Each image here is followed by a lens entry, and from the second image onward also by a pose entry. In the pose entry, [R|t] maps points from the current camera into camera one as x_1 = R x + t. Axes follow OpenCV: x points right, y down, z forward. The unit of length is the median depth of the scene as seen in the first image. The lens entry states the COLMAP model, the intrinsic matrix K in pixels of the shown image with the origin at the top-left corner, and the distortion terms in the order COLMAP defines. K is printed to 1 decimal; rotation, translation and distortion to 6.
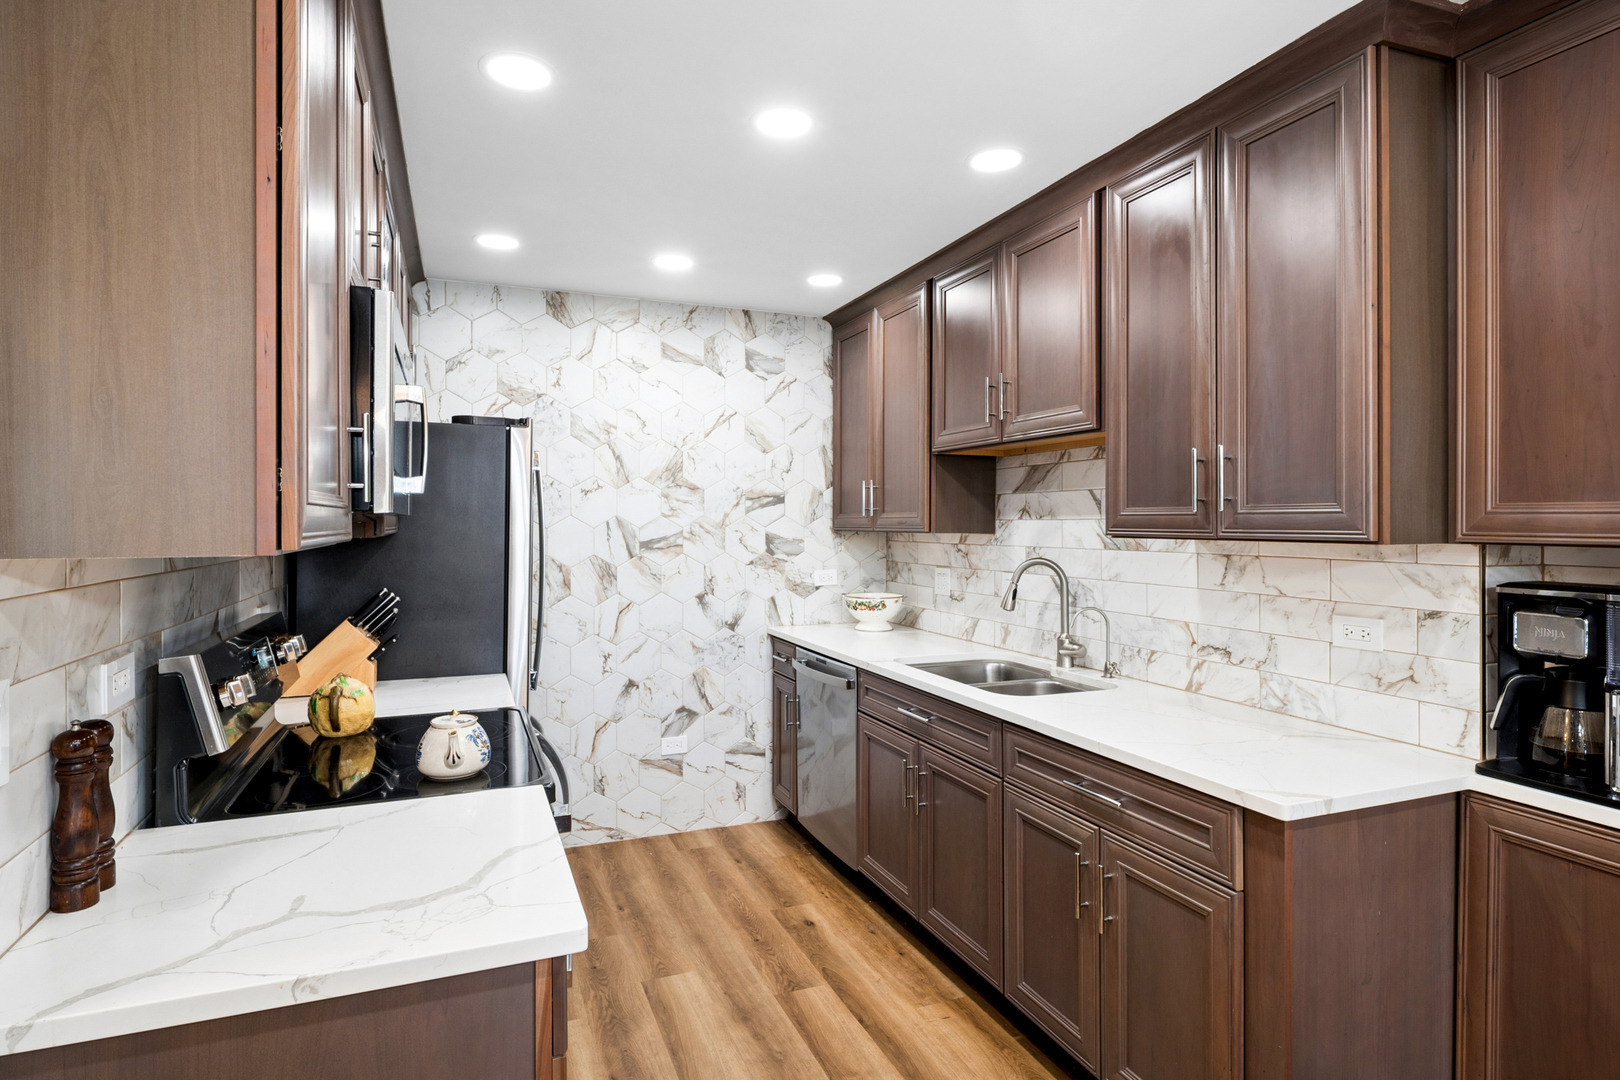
lens RADIAL K [[853.5, 0, 790.1], [0, 853.5, 527.1], [0, 0, 1]] dist [0.018335, -0.011664]
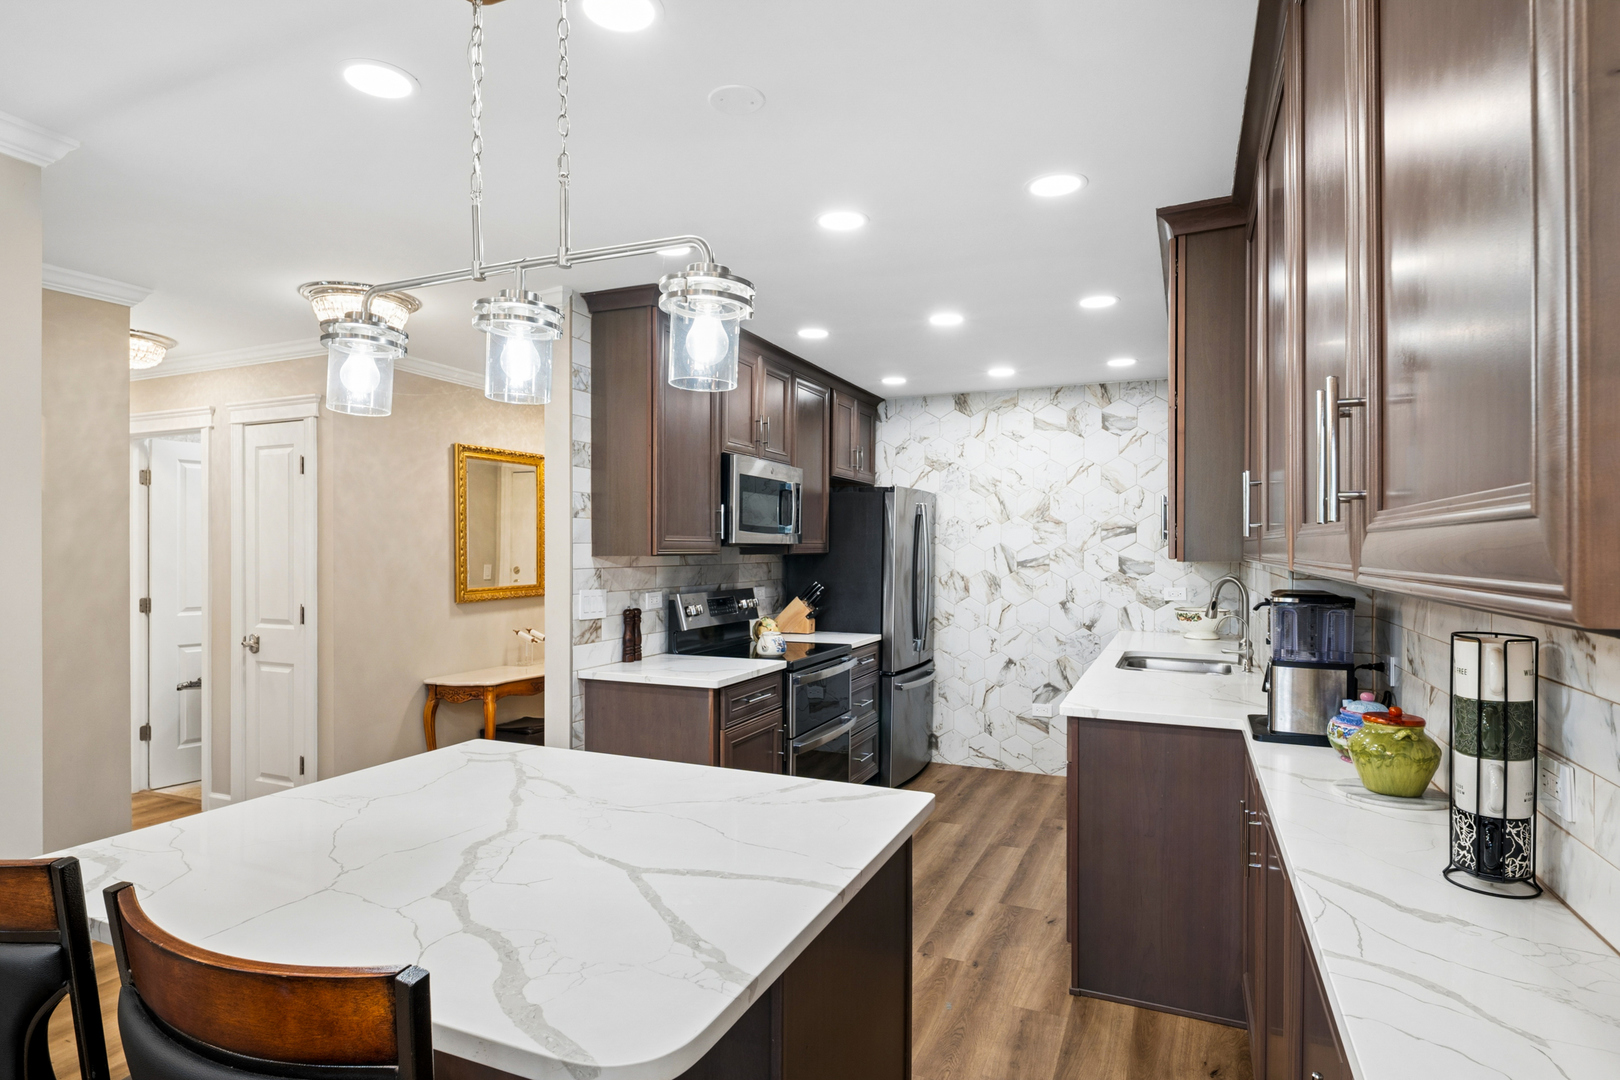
lens RADIAL K [[853.5, 0, 800.5], [0, 853.5, 564.7], [0, 0, 1]] dist [0.018335, -0.011664]
pose [[0.704720, 0.015673, -0.709312, 0.670930], [-0.006600, 0.999858, 0.015536, 0.003287], [0.709454, -0.006267, 0.704723, -0.289775]]
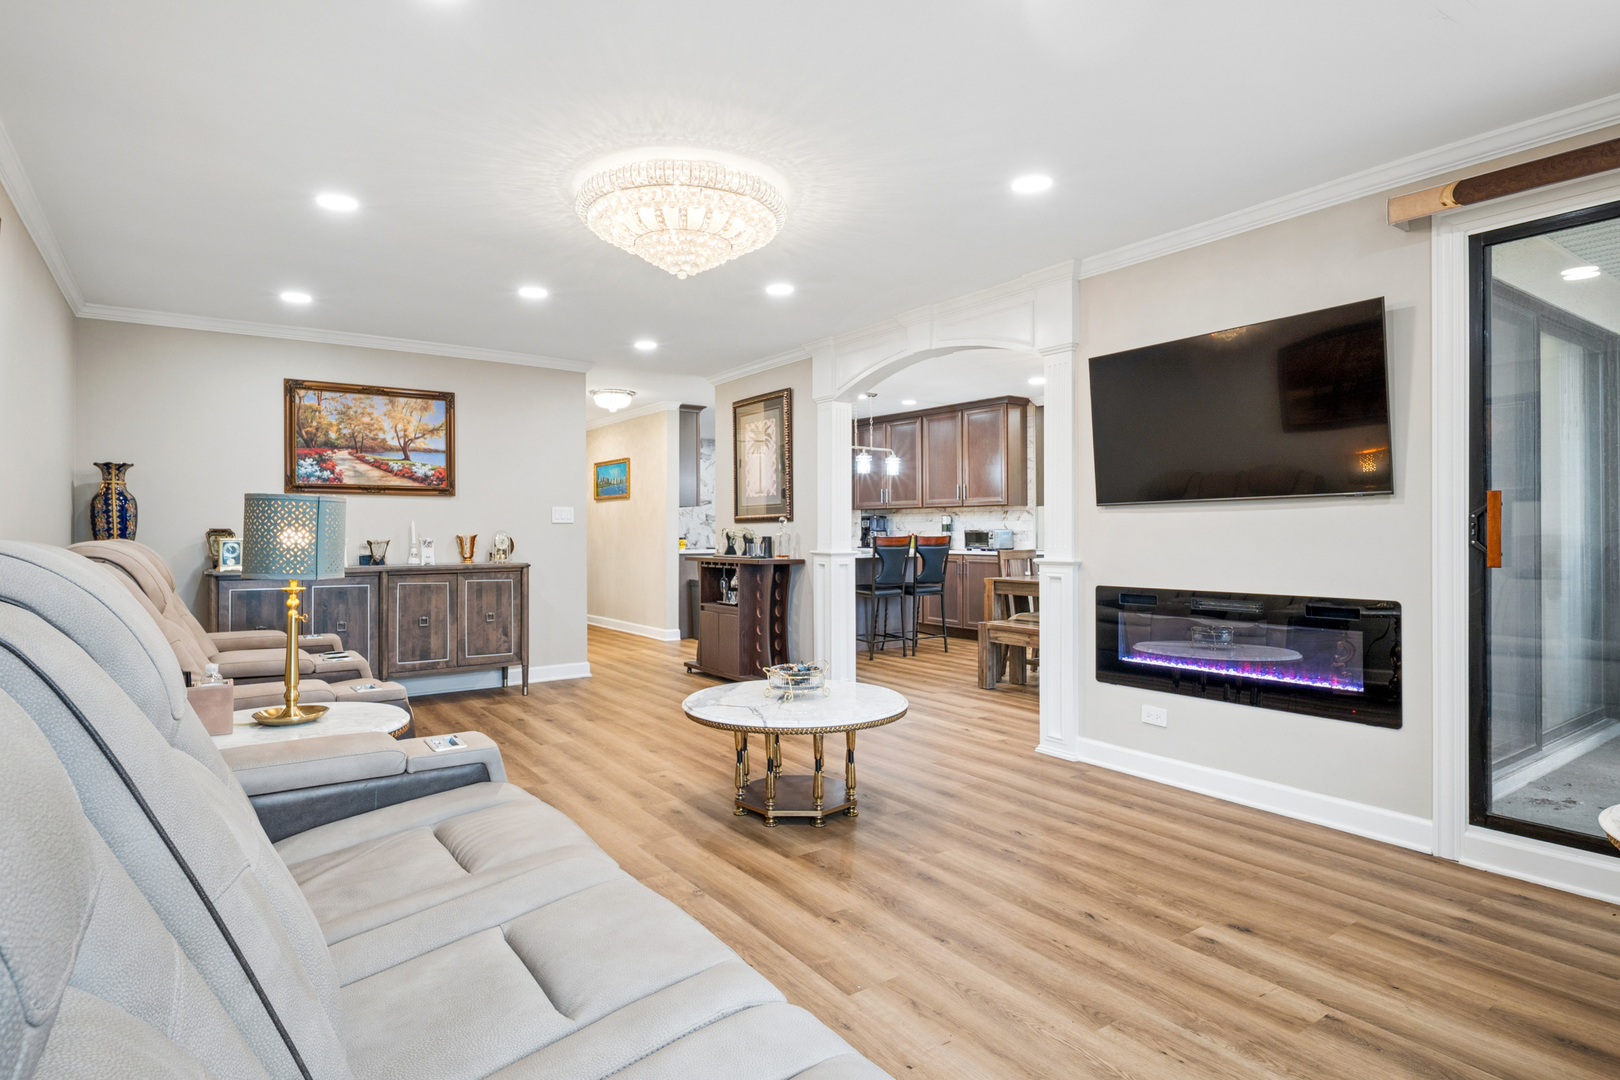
lens RADIAL K [[853.5, 0, 807.8], [0, 853.5, 534.8], [0, 0, 1]] dist [0.018335, -0.011664]
pose [[0.972905, -0.002978, 0.231184, -0.452968], [0.003427, 0.999993, -0.001541, 0.105886], [-0.231178, 0.002292, 0.972909, -2.396855]]
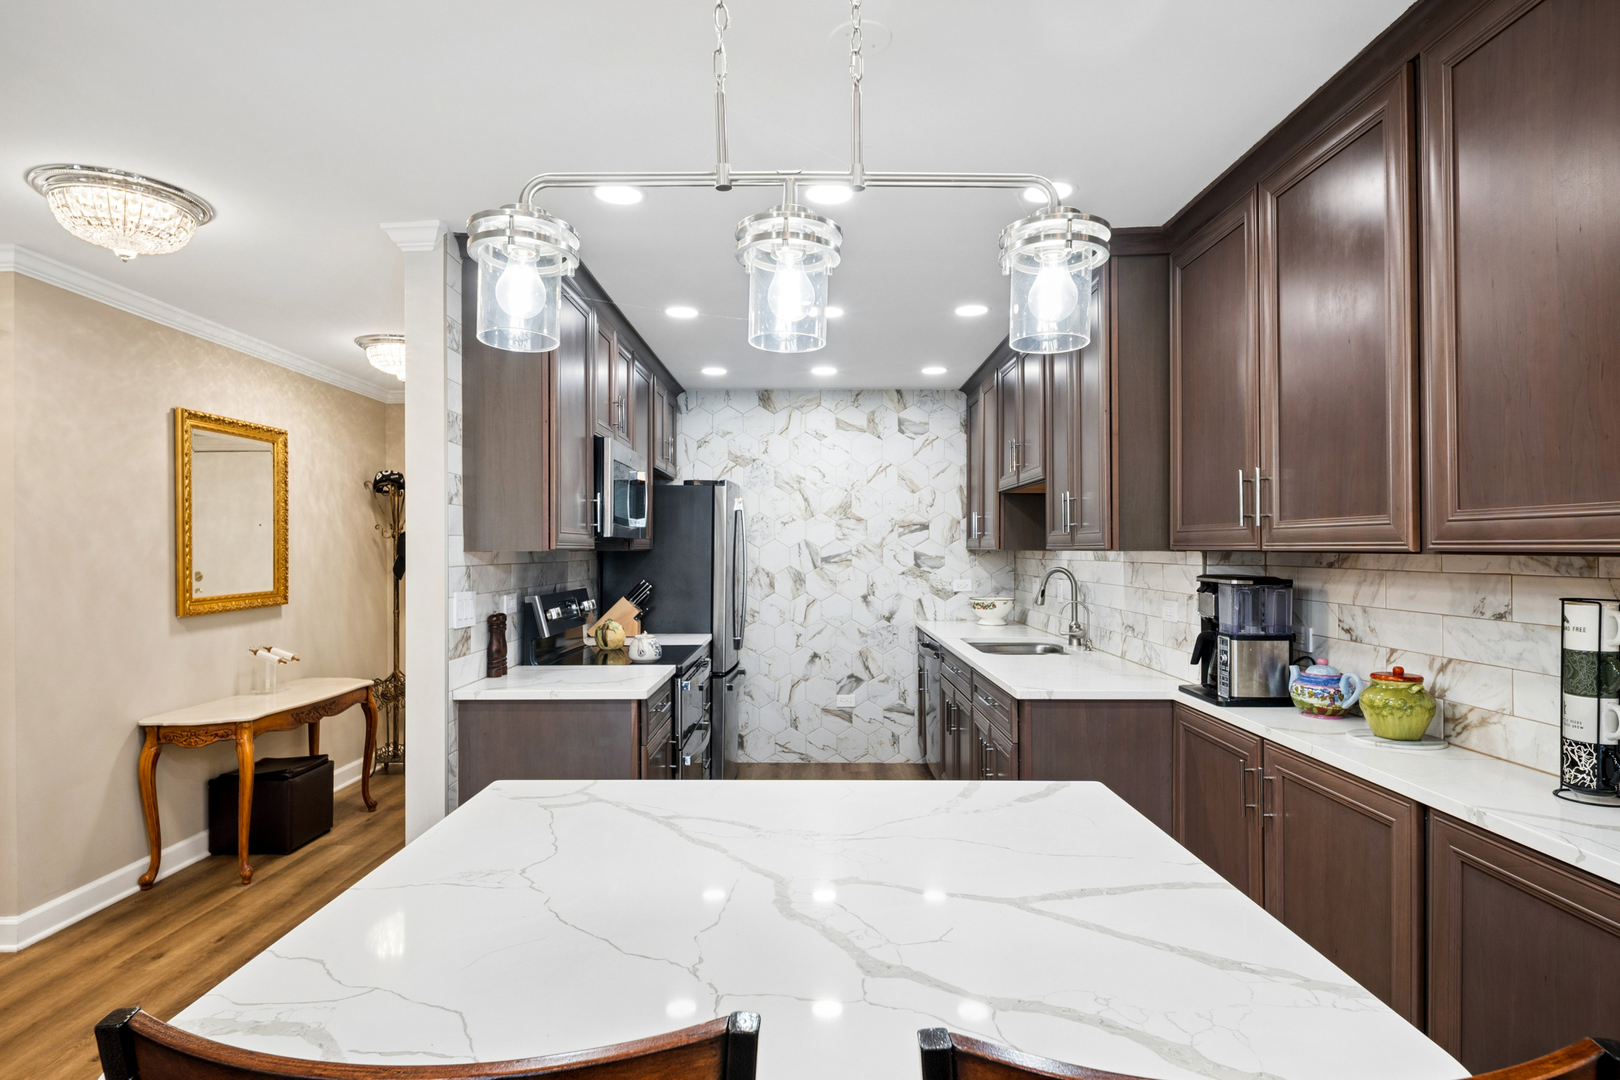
lens RADIAL K [[853.5, 0, 796.8], [0, 853.5, 555.5], [0, 0, 1]] dist [0.018335, -0.011664]
pose [[0.926967, 0.001012, -0.375141, 0.383303], [-0.000457, 0.999999, 0.001568, 0.013722], [0.375142, -0.001282, 0.926967, -0.413169]]
